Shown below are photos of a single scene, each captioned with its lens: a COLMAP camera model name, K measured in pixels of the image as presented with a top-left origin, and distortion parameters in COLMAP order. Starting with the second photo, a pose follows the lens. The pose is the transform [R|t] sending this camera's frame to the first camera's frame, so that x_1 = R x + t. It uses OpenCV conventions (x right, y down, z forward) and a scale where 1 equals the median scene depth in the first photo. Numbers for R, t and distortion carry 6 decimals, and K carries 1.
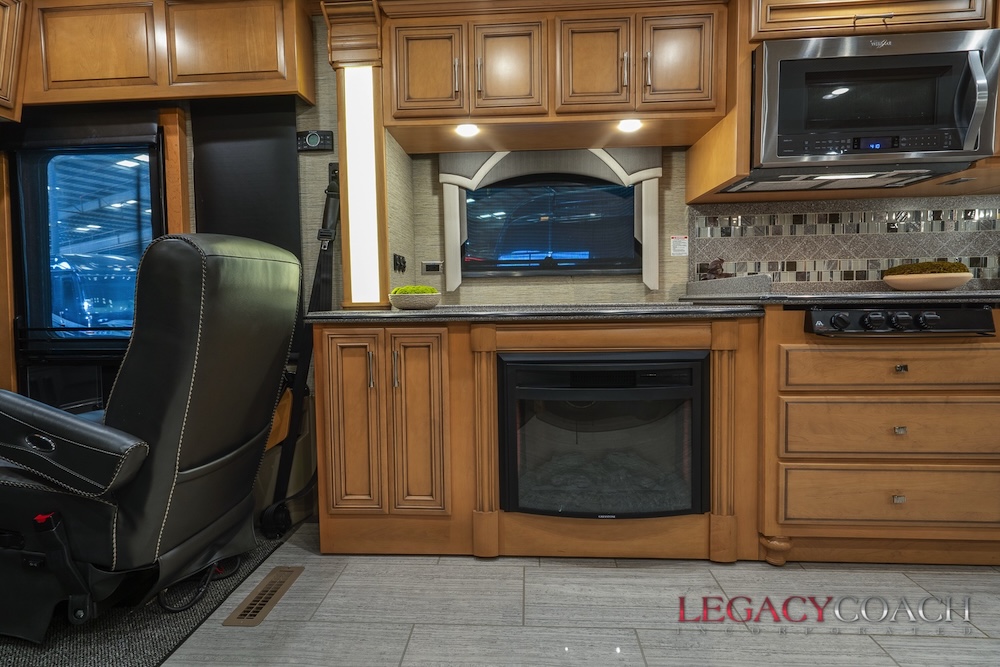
lens RADIAL K [[500.4, 0, 500.0], [0, 500.4, 333.5], [0, 0, 1]] dist [0.014029, 0.000047]
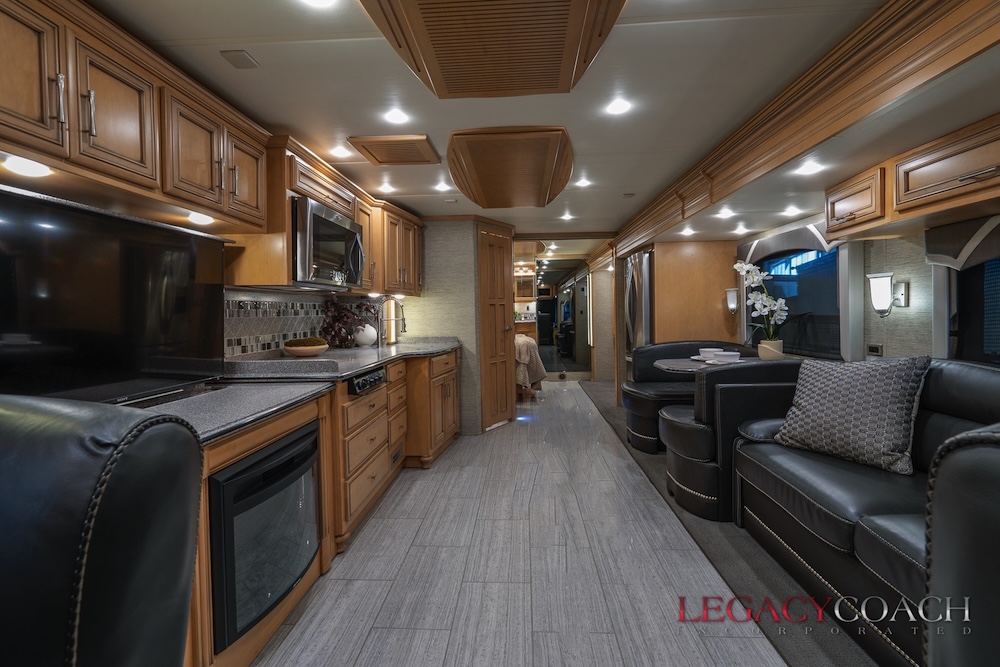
lens RADIAL K [[465.5, 0, 522.5], [0, 465.5, 337.4], [0, 0, 1]] dist [-0.000476, 0.000205]
pose [[-0.051154, -0.039896, 0.997894, -0.613760], [0.071843, 0.996466, 0.043522, -0.145901], [-0.996103, 0.073918, -0.048107, 0.358719]]
